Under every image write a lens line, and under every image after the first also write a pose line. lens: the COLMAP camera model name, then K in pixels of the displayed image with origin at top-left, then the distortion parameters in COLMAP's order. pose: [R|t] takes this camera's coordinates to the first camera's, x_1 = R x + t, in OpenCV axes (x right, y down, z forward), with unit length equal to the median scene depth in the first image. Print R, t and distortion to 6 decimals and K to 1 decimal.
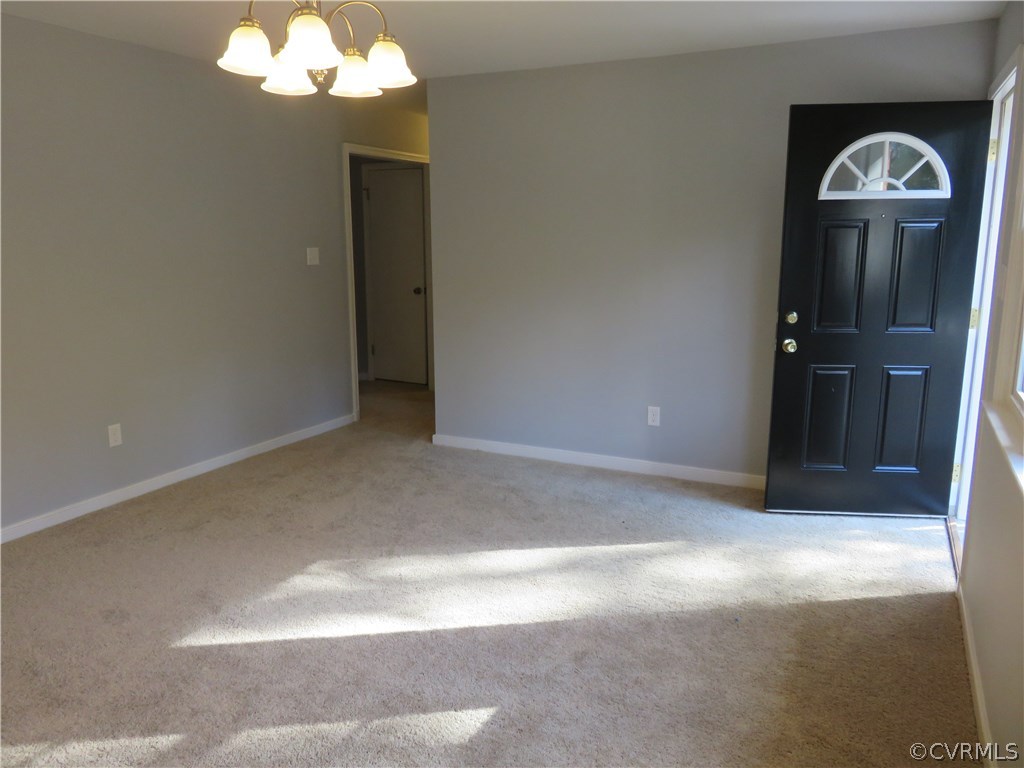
lens RADIAL K [[764.0, 0, 511.7], [0, 764.0, 383.1], [0, 0, 1]] dist [0.007321, -0.008071]
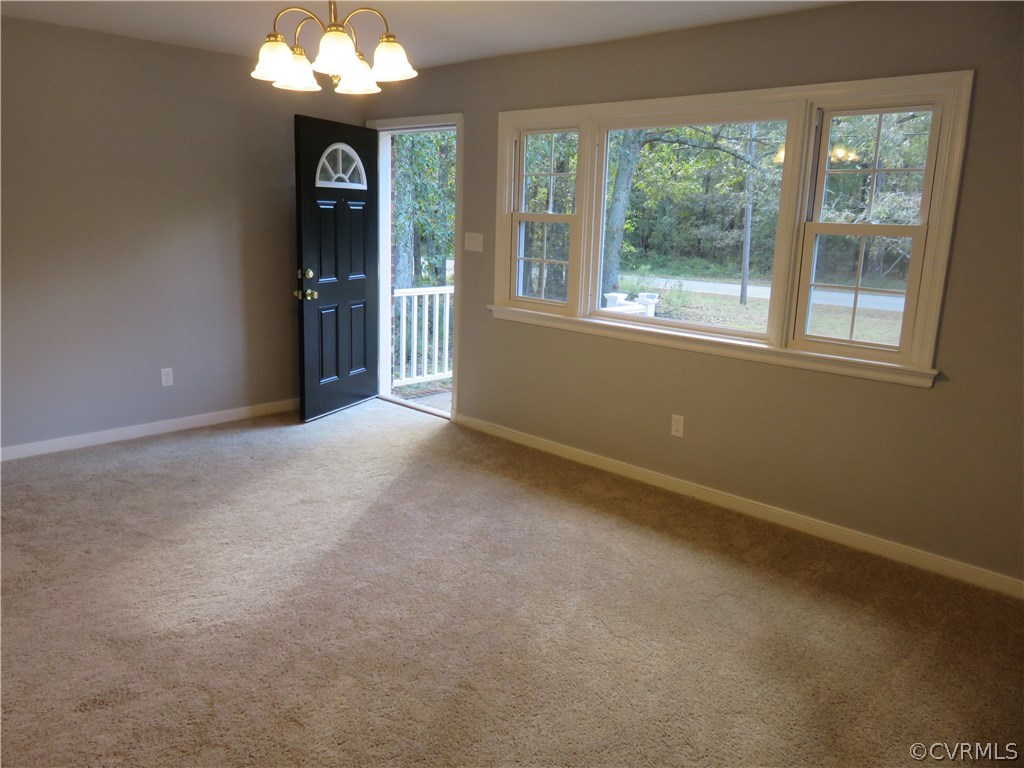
lens RADIAL K [[764.0, 0, 511.8], [0, 764.0, 380.6], [0, 0, 1]] dist [0.007321, -0.008071]
pose [[0.289873, -0.190903, 0.937833, -0.860976], [0.146155, 0.977241, 0.153750, -0.057868], [-0.945840, 0.092501, 0.311177, 0.269031]]
